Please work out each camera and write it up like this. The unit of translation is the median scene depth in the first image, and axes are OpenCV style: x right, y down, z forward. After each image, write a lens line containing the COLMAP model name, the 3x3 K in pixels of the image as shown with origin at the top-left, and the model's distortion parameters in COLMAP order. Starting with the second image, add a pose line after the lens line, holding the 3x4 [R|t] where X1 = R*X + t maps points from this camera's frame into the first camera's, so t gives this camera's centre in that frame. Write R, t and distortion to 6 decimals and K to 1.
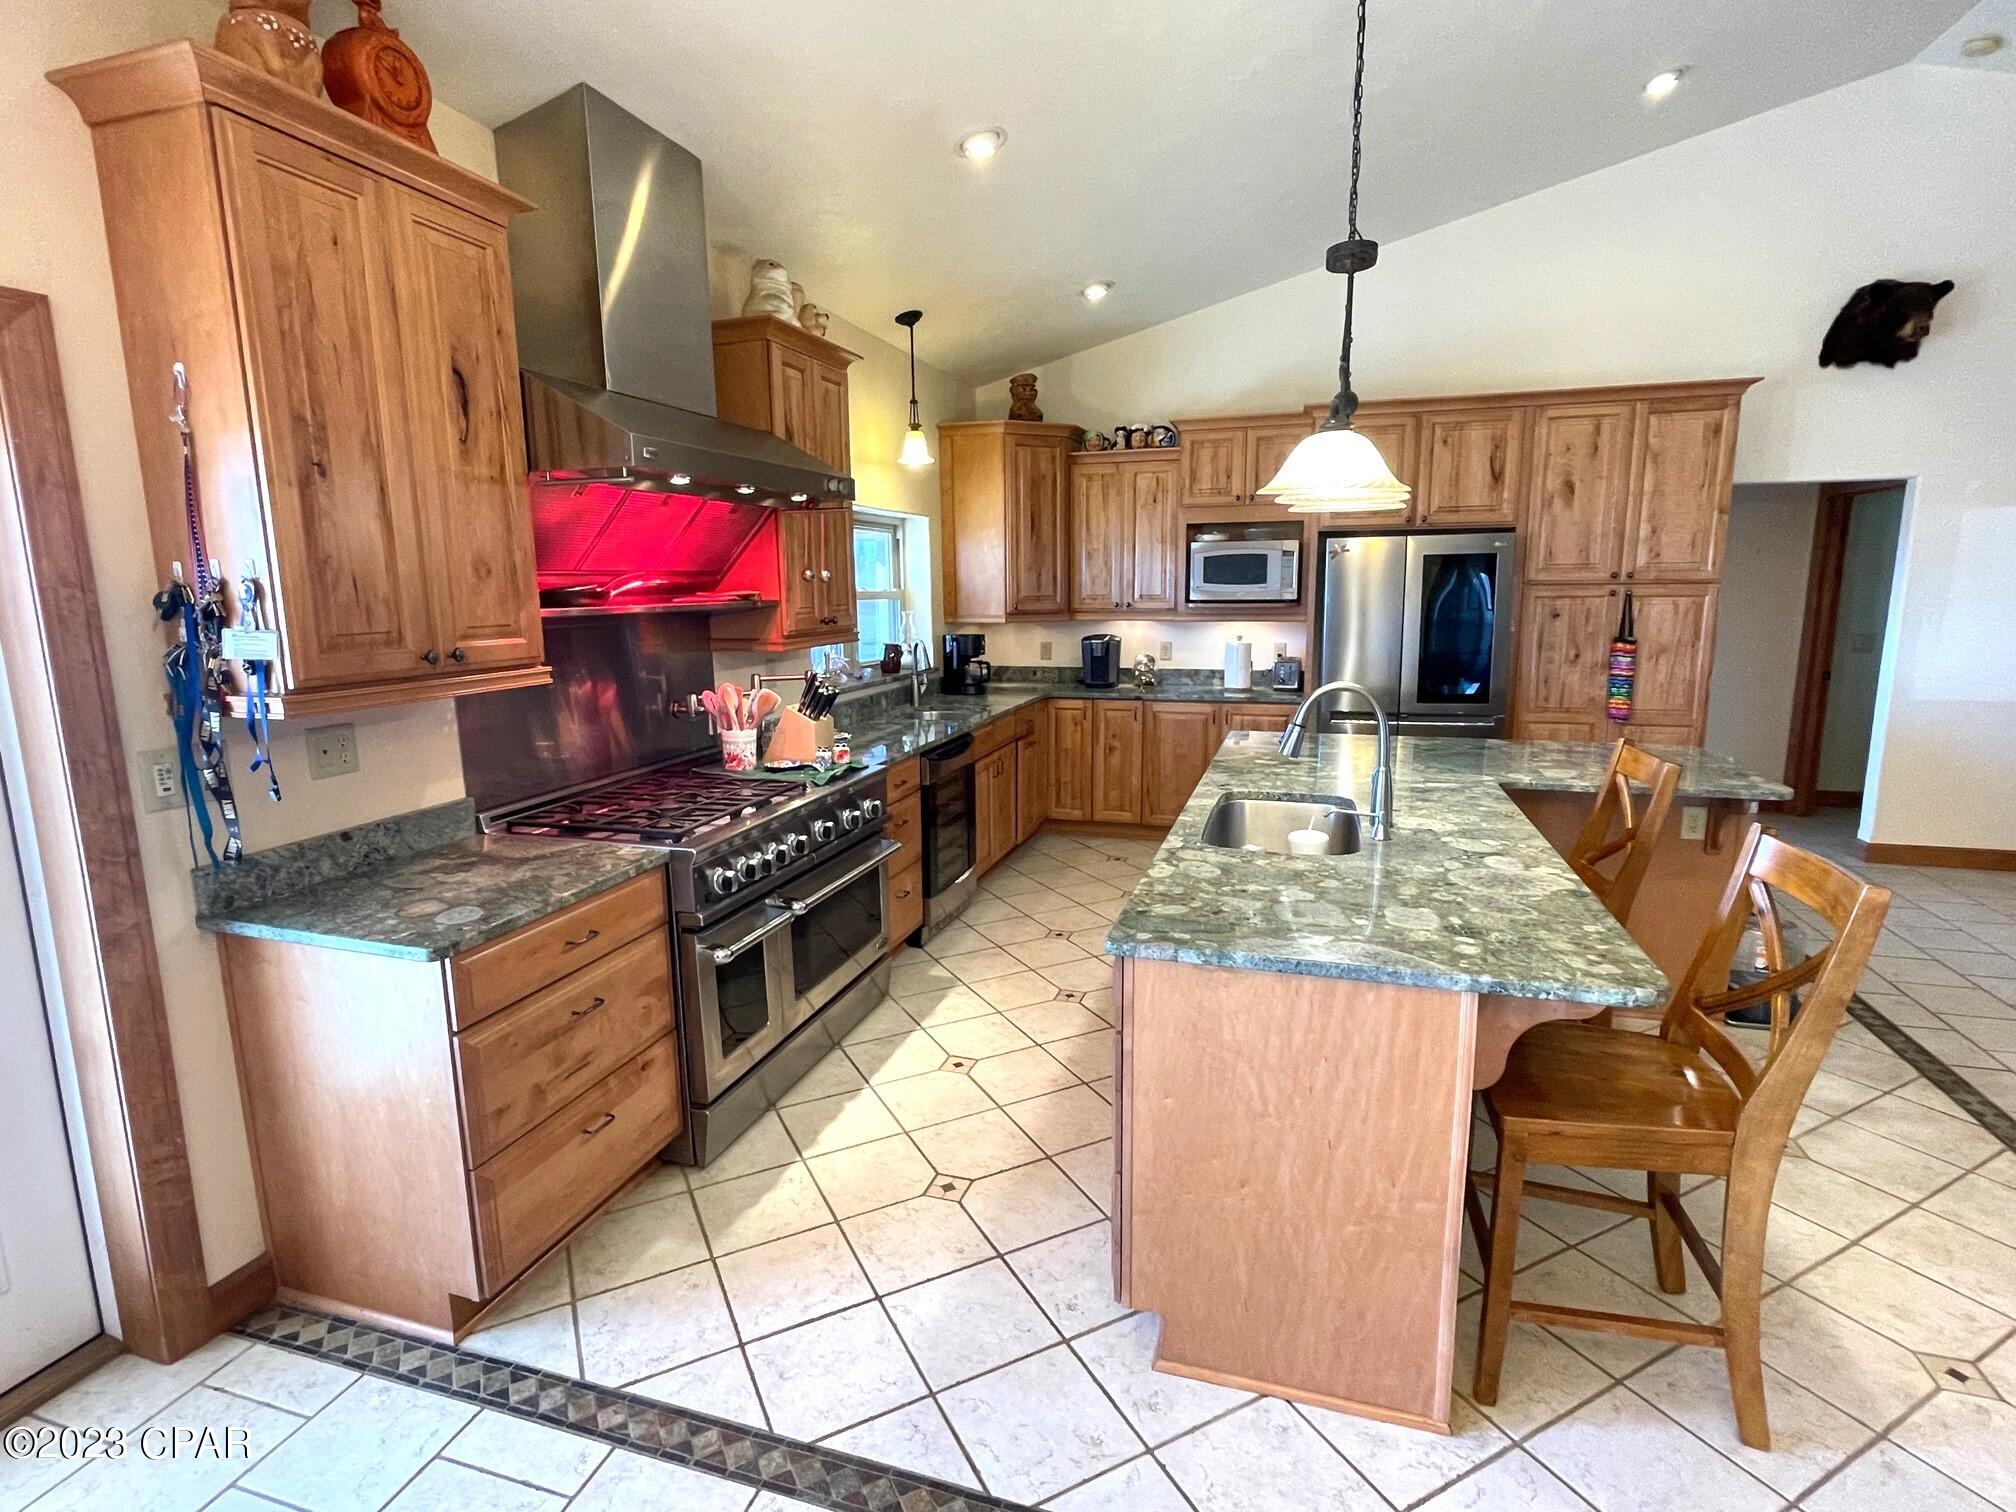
lens RADIAL K [[1004.1, 0, 1005.4], [0, 1004.1, 755.0], [0, 0, 1]] dist [-0.001923, -0.000610]
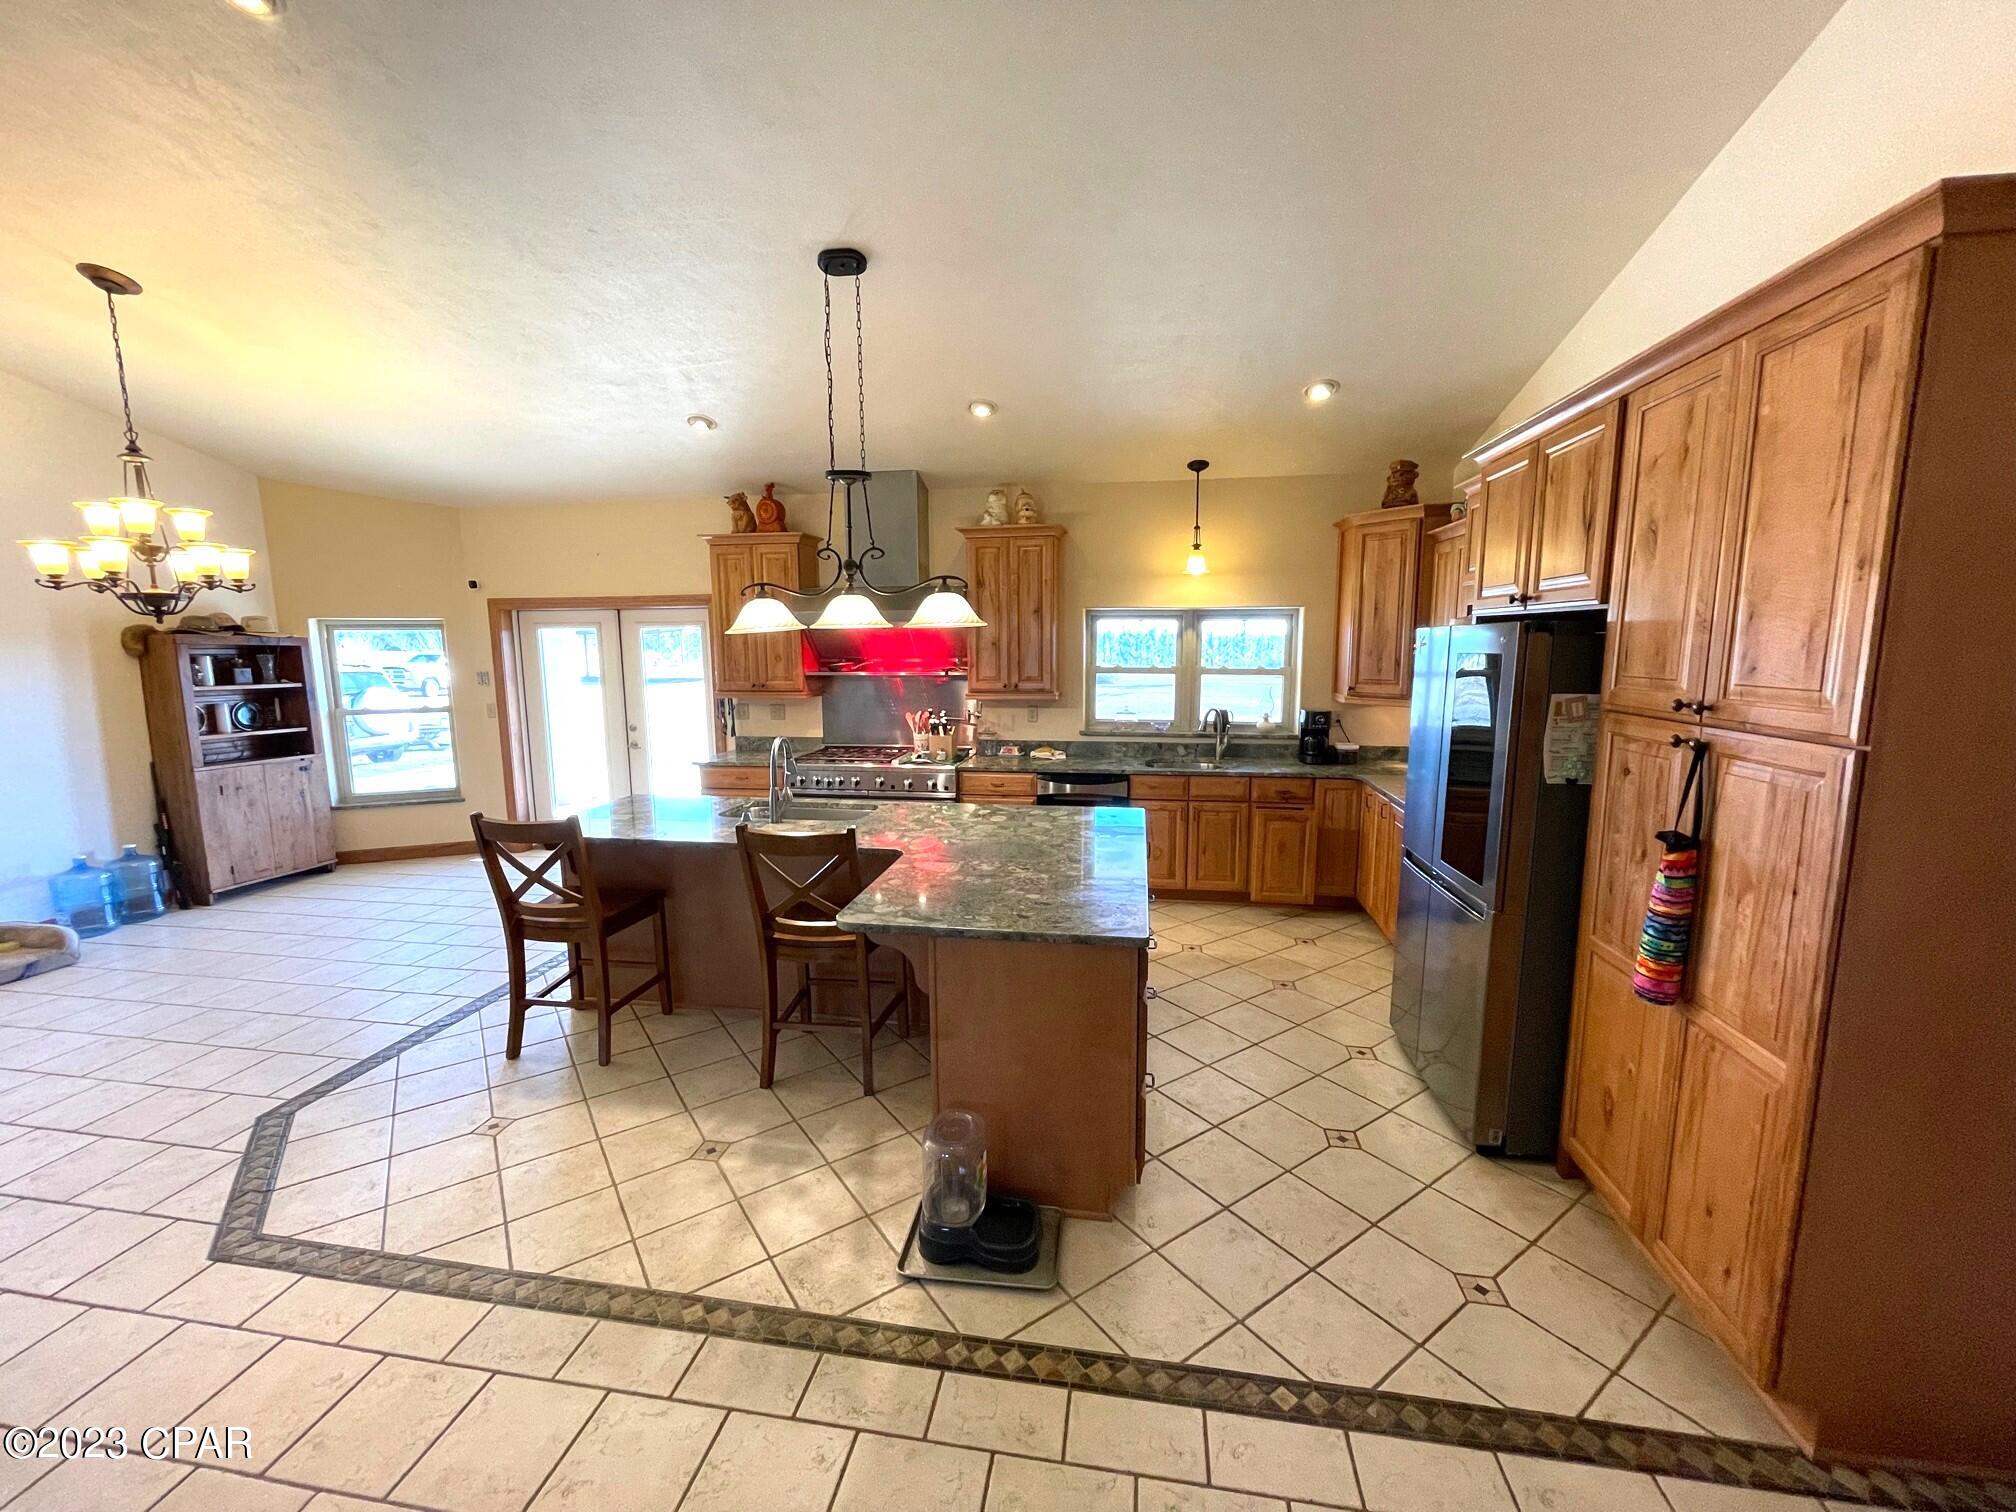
lens RADIAL K [[814.5, 0, 1005.1], [0, 814.5, 754.6], [0, 0, 1]] dist [-0.001681, -0.000501]
pose [[0.136059, 0.148883, -0.979450, 0.954771], [-0.164525, 0.978311, 0.125856, -0.151543], [0.976944, 0.144020, 0.157603, 0.620315]]
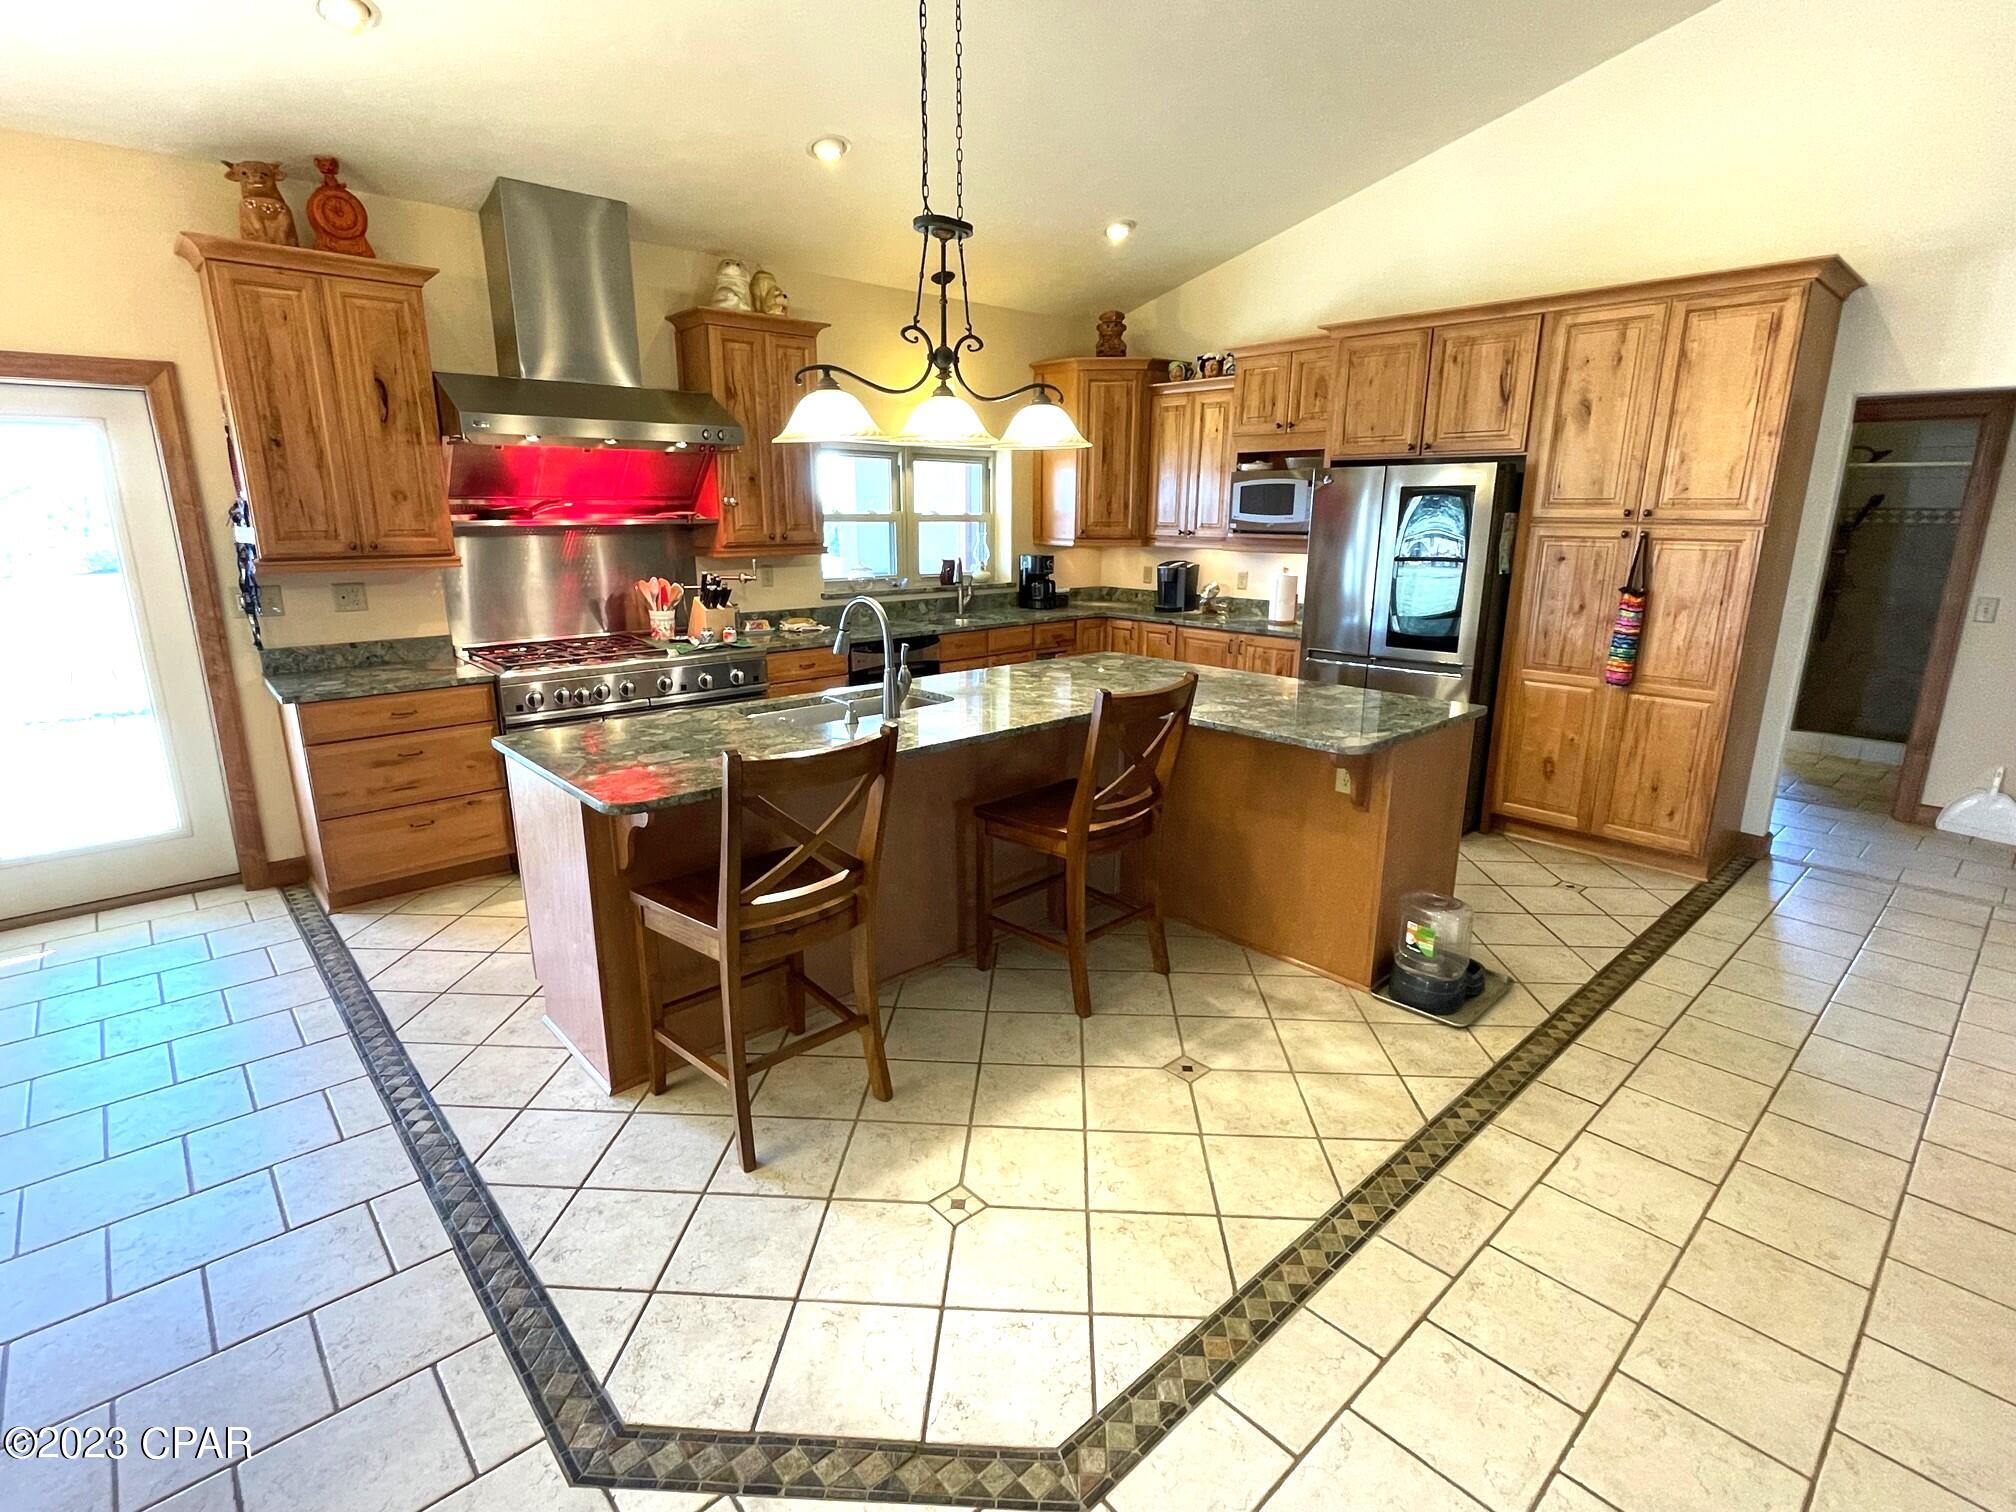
lens RADIAL K [[982.2, 0, 1004.4], [0, 982.2, 755.0], [0, 0, 1]] dist [-0.002435, -0.000010]
pose [[0.863219, 0.139050, -0.485301, 0.583779], [-0.099625, 0.989335, 0.106262, -0.013335], [0.494901, -0.043379, 0.867866, 0.016791]]
